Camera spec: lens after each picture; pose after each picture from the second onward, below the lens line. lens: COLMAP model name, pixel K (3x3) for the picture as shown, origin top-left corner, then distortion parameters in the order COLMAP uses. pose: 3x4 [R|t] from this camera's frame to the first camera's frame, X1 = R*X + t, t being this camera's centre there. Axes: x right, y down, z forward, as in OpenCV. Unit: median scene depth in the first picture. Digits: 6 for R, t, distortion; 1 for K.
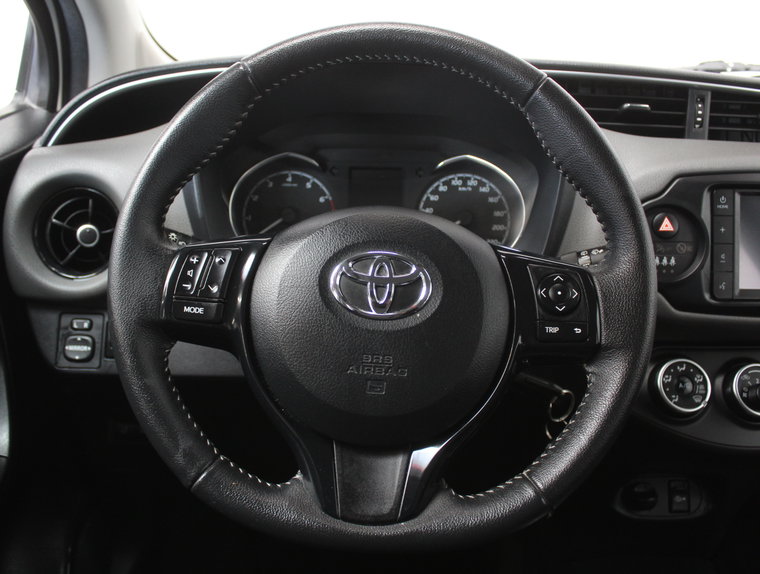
lens RADIAL K [[707.6, 0, 380.0], [0, 707.6, 287.0], [0, 0, 1]] dist [-0.168001, 0.166329]
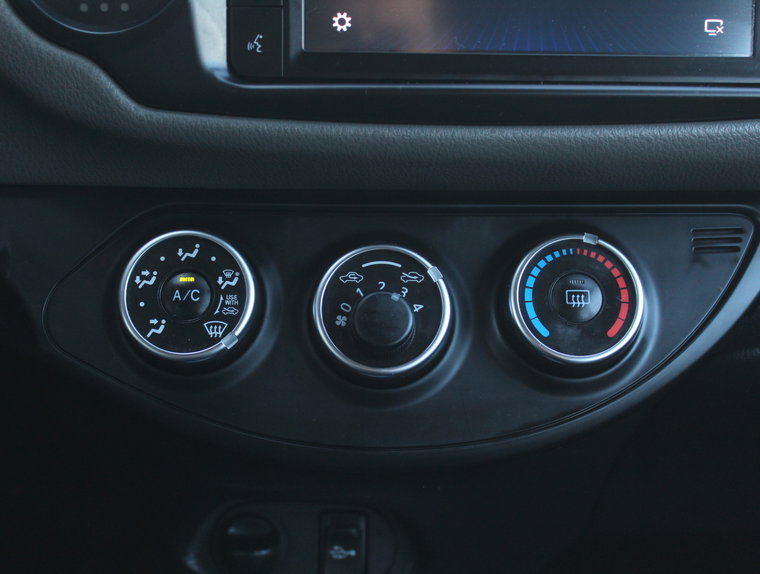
lens RADIAL K [[1214.0, 0, 380.0], [0, 1214.0, 287.0], [0, 0, 1]] dist [-0.053961, -0.012151]
pose [[0.999968, 0.000985, -0.007981, 0.558722], [0.000027, 0.992062, 0.125750, 0.047587], [0.008041, -0.125746, 0.992030, 0.286537]]
